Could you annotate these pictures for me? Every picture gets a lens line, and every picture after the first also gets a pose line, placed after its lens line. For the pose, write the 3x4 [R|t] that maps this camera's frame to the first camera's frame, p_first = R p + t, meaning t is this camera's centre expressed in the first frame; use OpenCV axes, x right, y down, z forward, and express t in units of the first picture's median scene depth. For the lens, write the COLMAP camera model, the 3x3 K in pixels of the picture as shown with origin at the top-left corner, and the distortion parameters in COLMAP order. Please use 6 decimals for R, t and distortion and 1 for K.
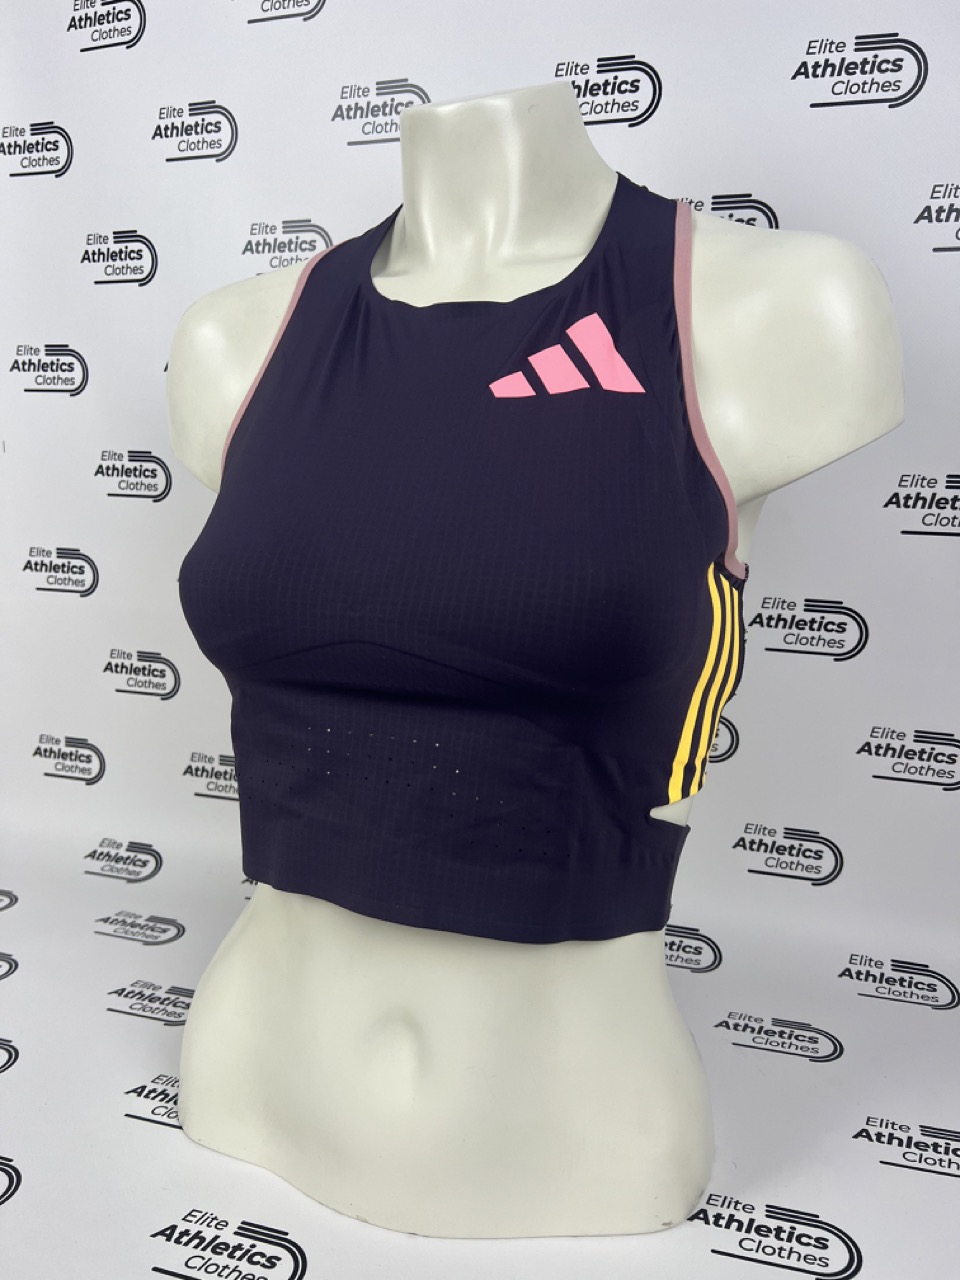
lens RADIAL K [[969.9, 0, 480.1], [0, 969.9, 648.1], [0, 0, 1]] dist [0.032534, -0.056129]
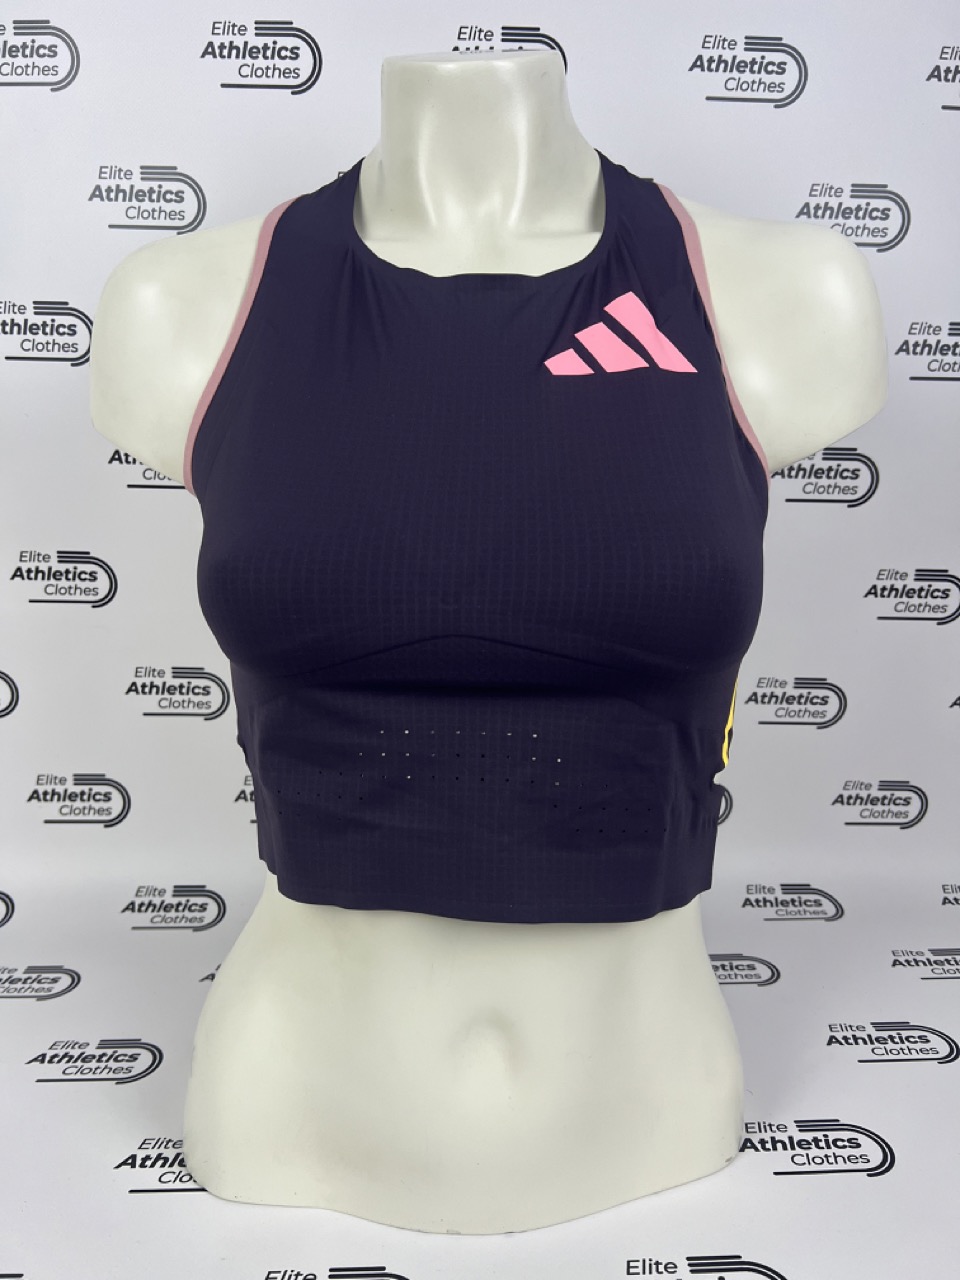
lens RADIAL K [[972.2, 0, 480.0], [0, 972.2, 649.1], [0, 0, 1]] dist [0.023235, -0.045781]
pose [[0.943696, -0.076549, 0.321836, -0.266768], [0.066678, 0.996907, 0.041600, -0.020456], [-0.324025, -0.017798, 0.945881, 0.065542]]
